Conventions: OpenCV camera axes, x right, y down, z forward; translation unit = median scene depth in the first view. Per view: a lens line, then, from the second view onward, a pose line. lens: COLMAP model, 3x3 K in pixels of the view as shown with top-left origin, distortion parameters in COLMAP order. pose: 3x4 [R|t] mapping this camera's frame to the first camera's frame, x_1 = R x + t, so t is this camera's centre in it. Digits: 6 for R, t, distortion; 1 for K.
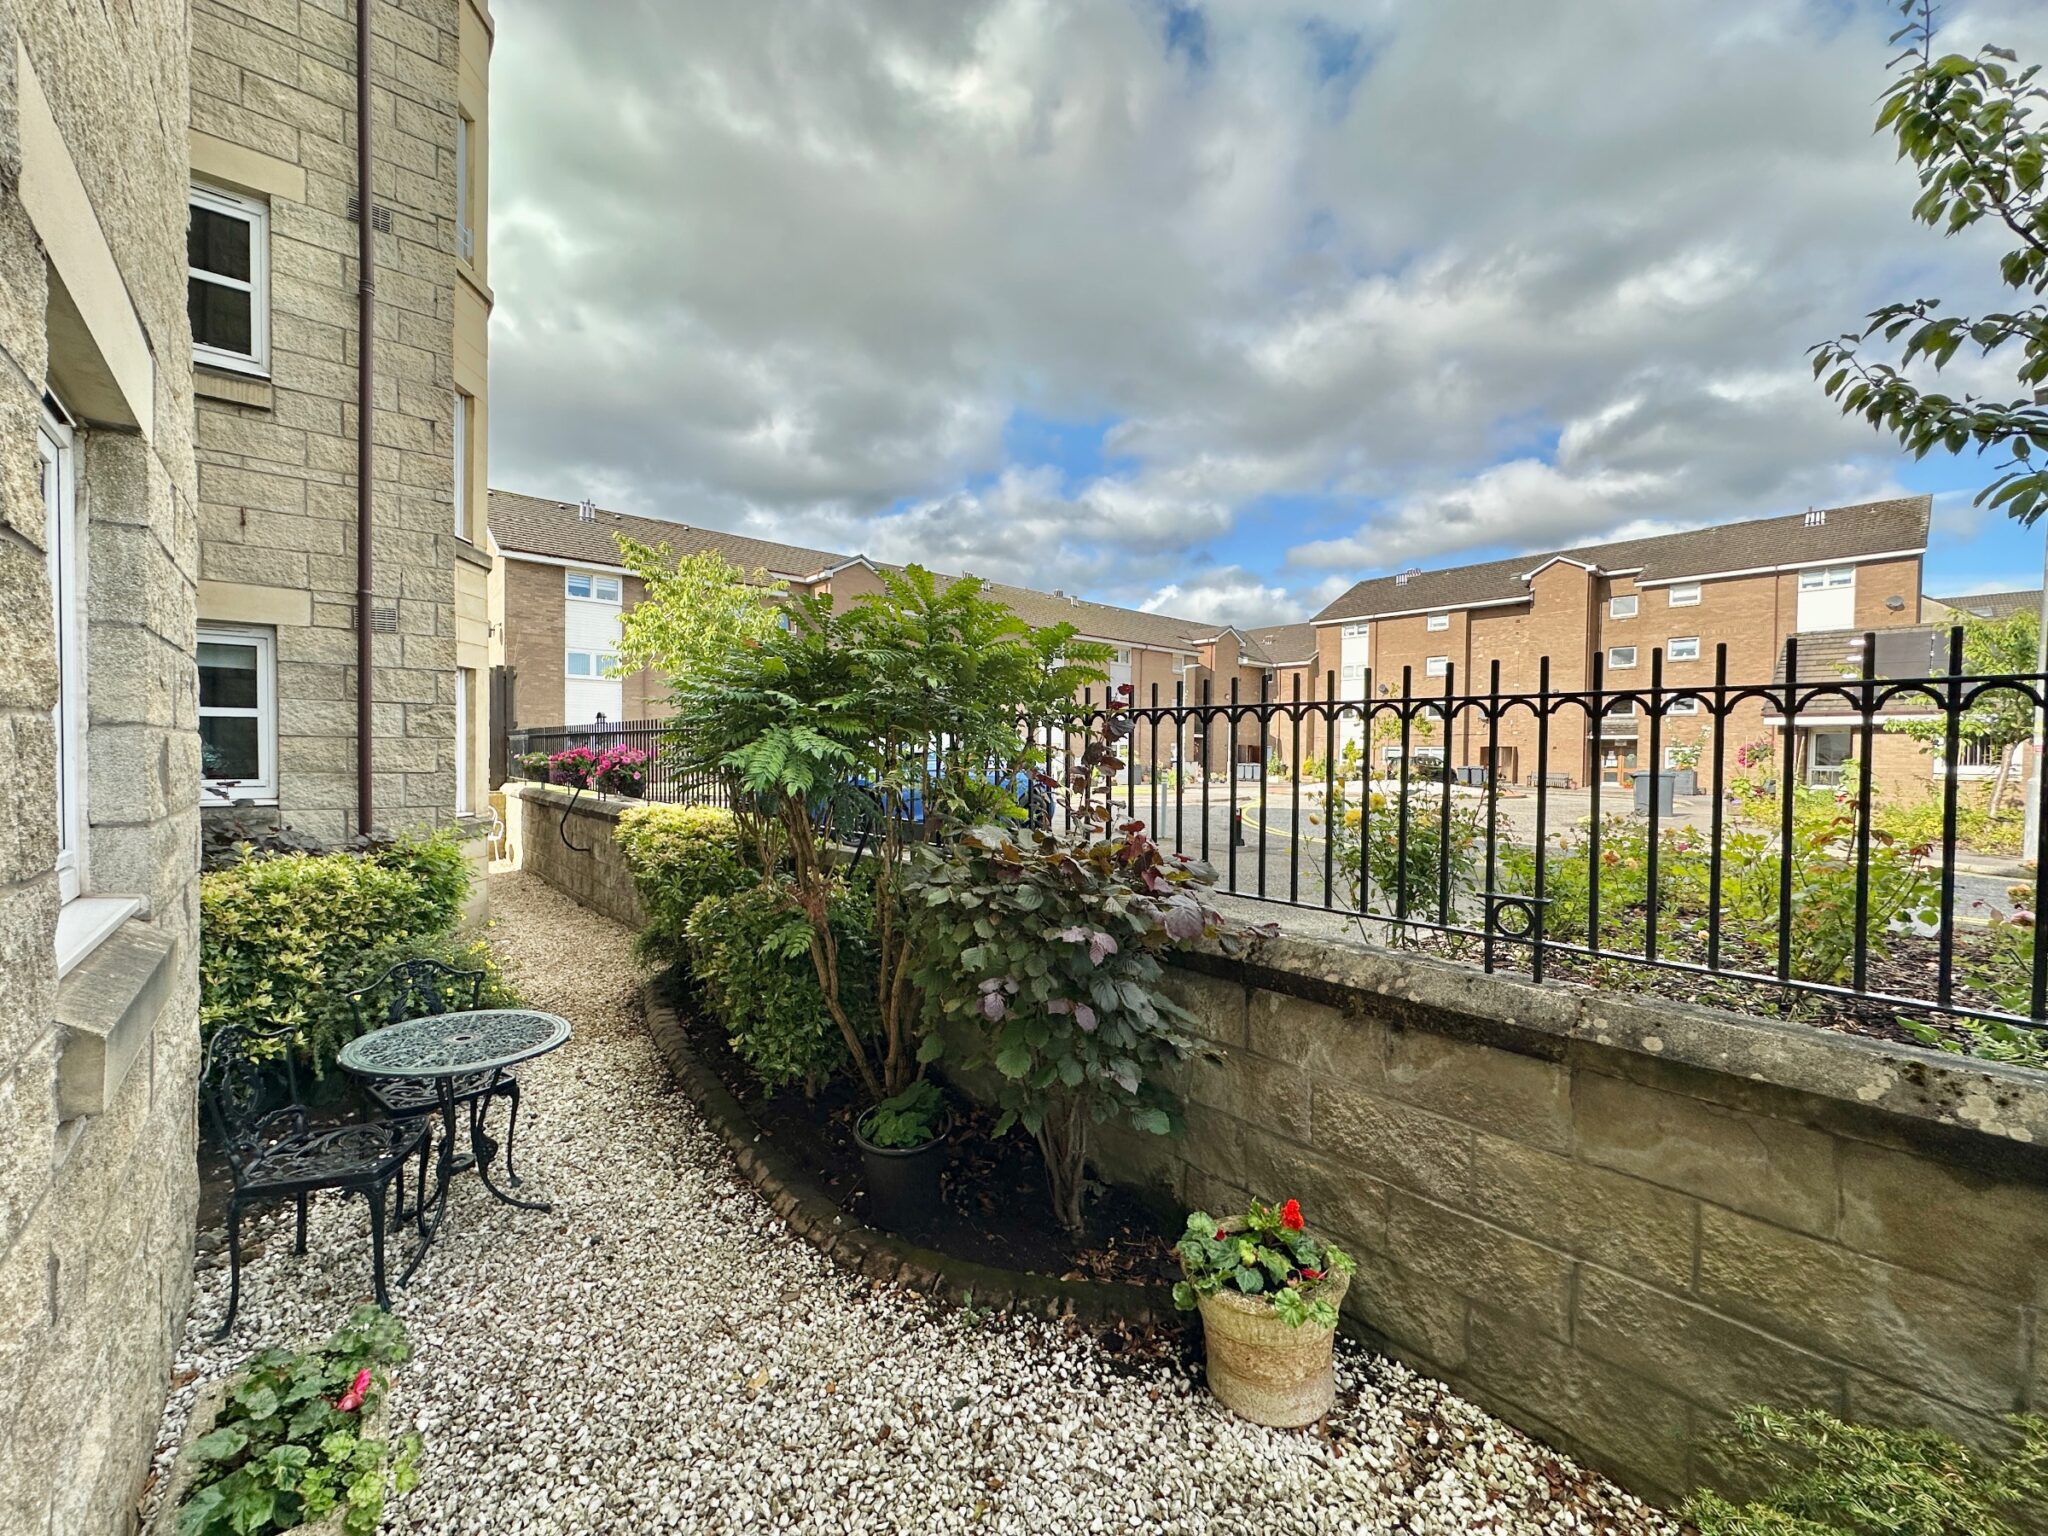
lens RADIAL K [[816.1, 0, 1019.5], [0, 816.1, 764.0], [0, 0, 1]] dist [0.000315, -0.000617]
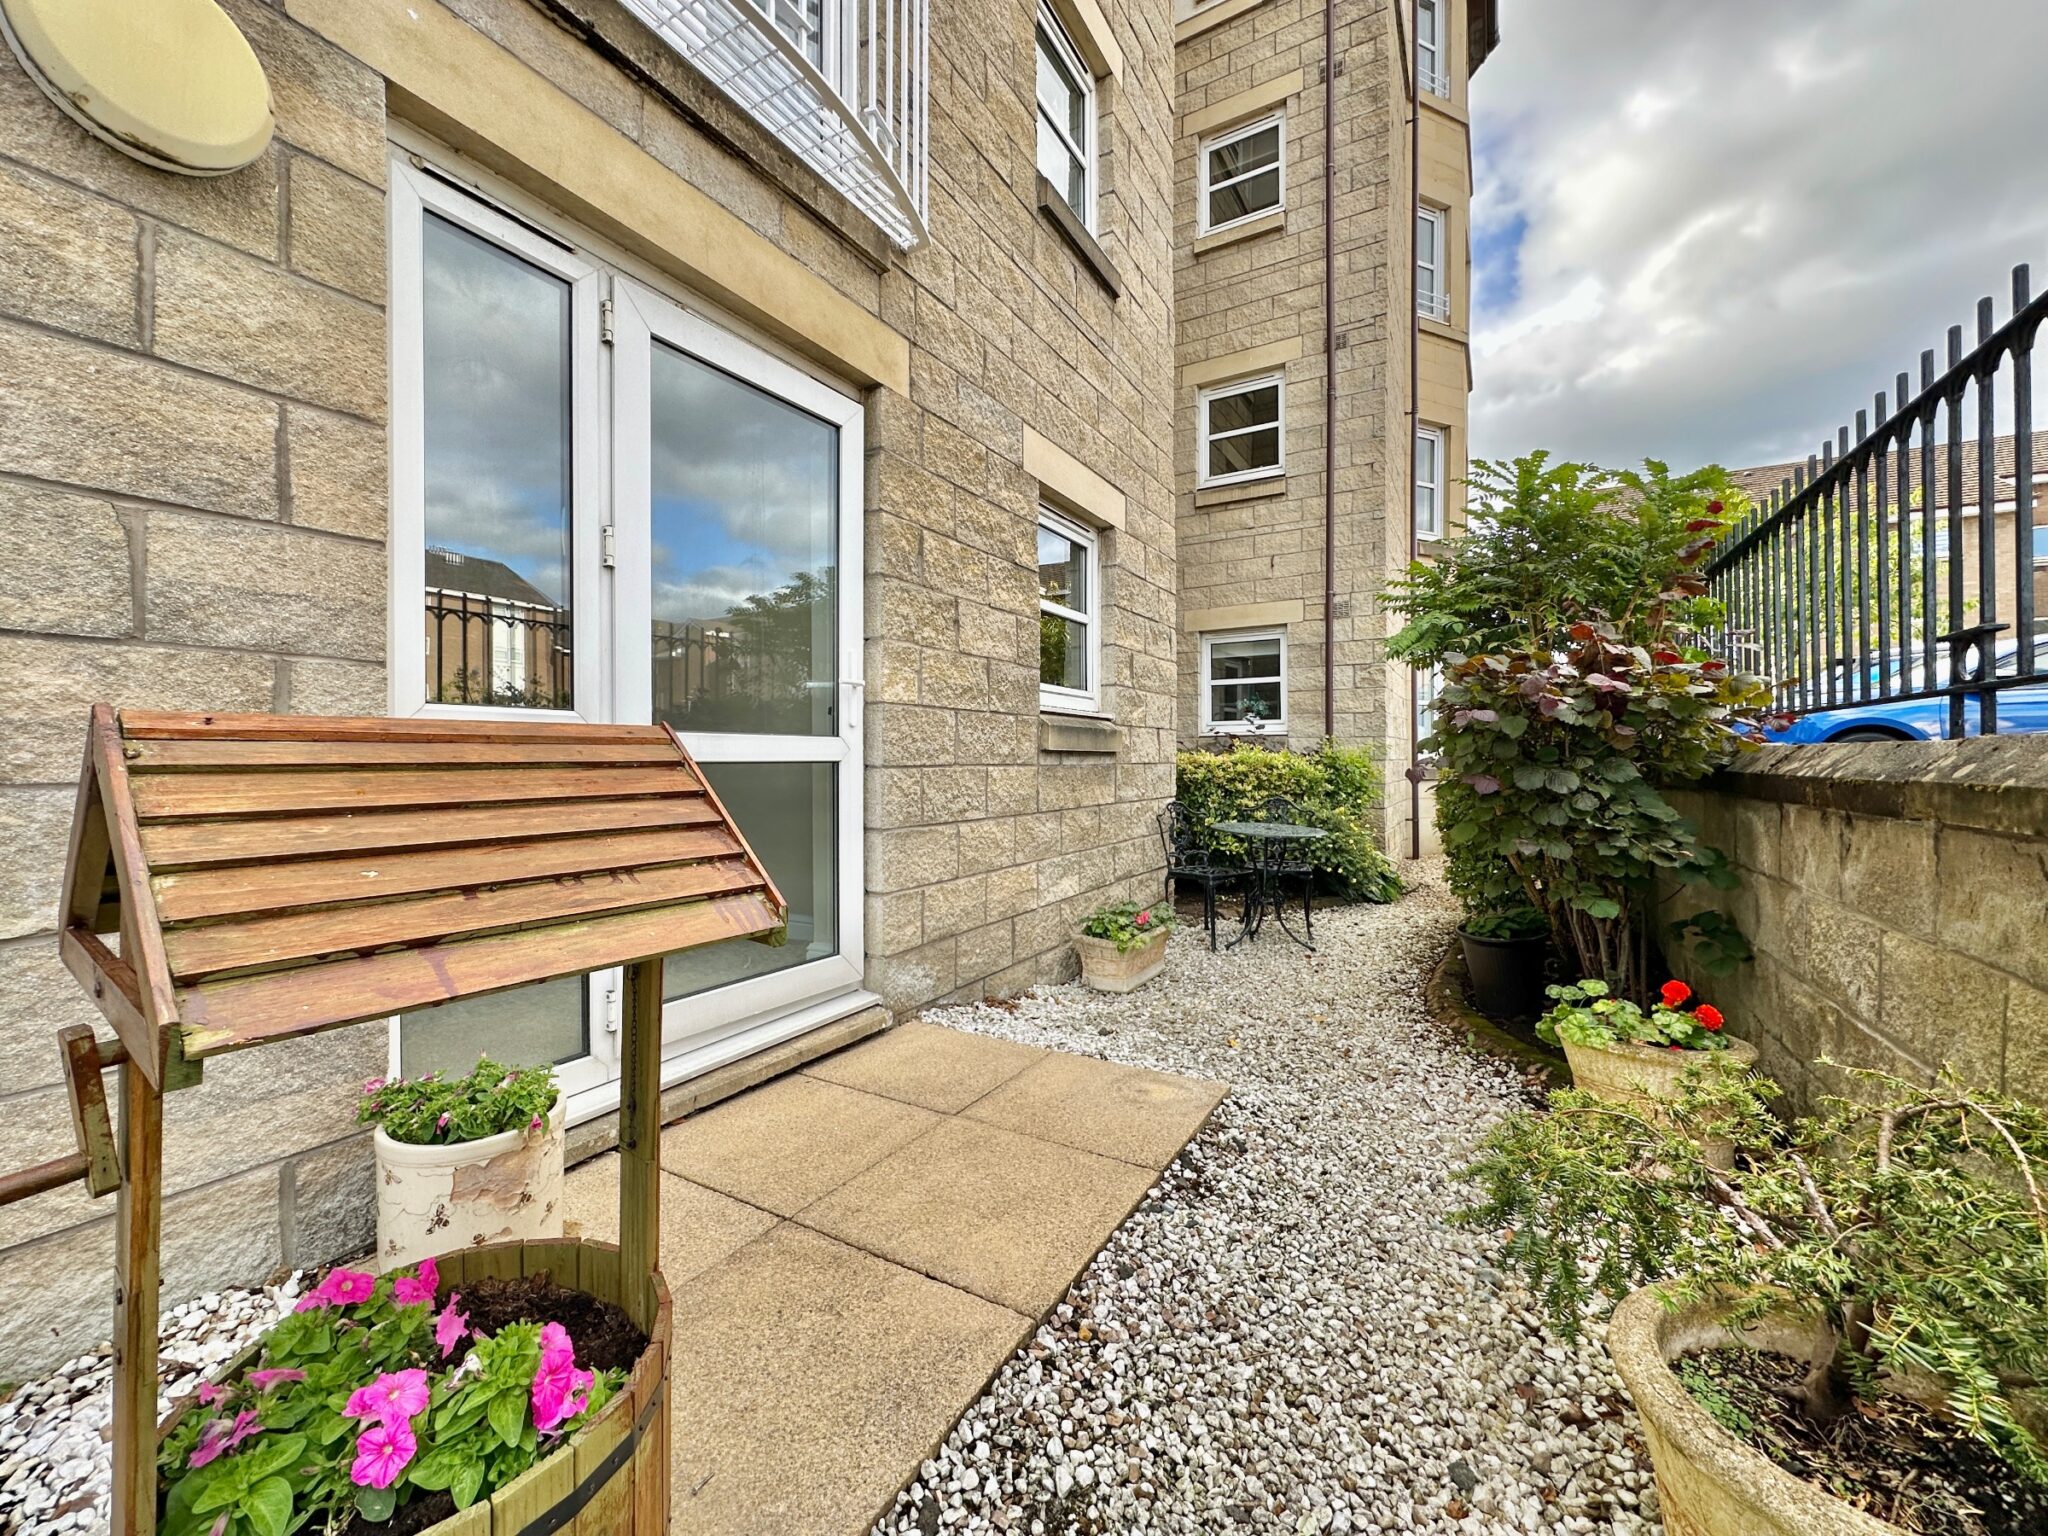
lens RADIAL K [[816.1, 0, 1033.3], [0, 816.1, 758.2], [0, 0, 1]] dist [0.000315, -0.000617]
pose [[0.341646, -0.013785, -0.939728, 0.428688], [-0.007109, 0.999826, -0.017251, 0.126170], [0.939802, 0.012574, 0.341488, -0.024456]]
